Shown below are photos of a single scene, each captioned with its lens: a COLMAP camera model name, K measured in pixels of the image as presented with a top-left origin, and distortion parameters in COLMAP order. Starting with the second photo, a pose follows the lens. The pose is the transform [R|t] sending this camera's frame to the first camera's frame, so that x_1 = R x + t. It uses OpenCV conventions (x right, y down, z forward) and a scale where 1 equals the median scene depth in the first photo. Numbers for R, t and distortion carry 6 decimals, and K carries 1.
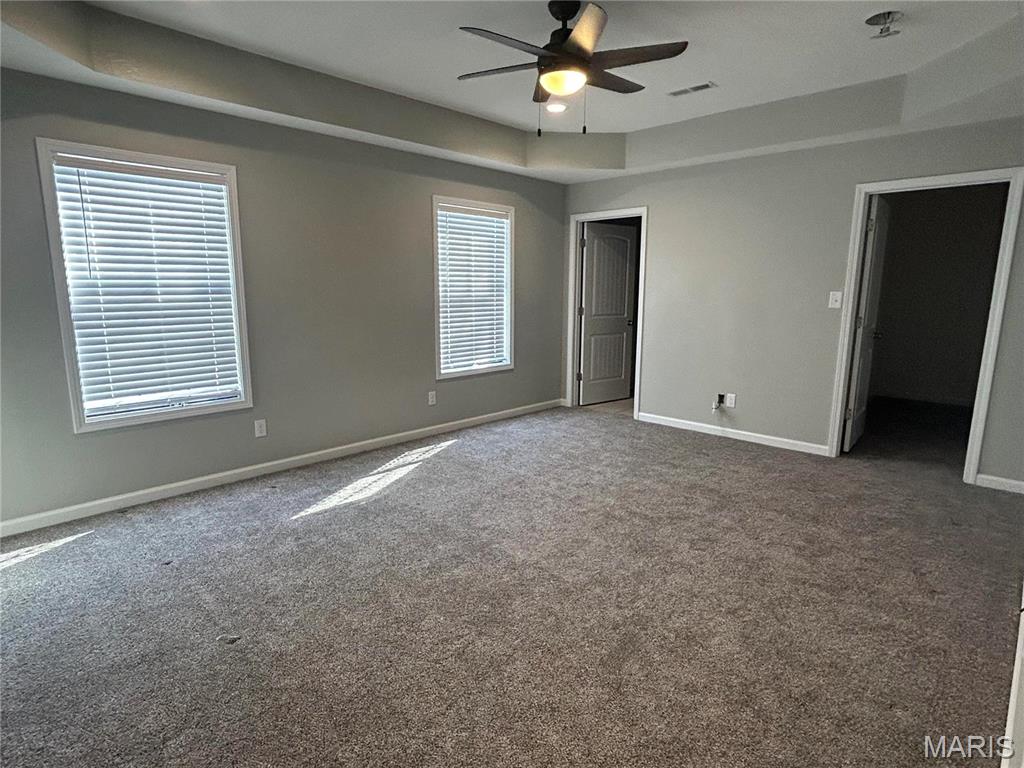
lens RADIAL K [[558.1, 0, 512.0], [0, 558.1, 384.0], [0, 0, 1]] dist [0.000114, 0.000009]
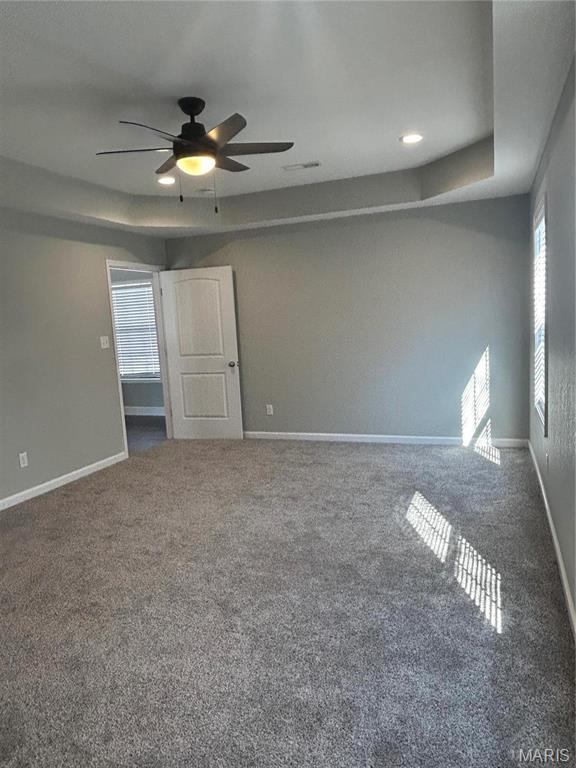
lens RADIAL K [[523.0, 0, 288.0], [0, 523.0, 384.0], [0, 0, 1]] dist [0.000613, 0.000155]
pose [[-0.918080, 0.094127, -0.385059, 0.275899], [-0.019454, 0.959529, 0.280938, -0.282501], [0.395919, 0.265414, -0.879093, 1.552364]]
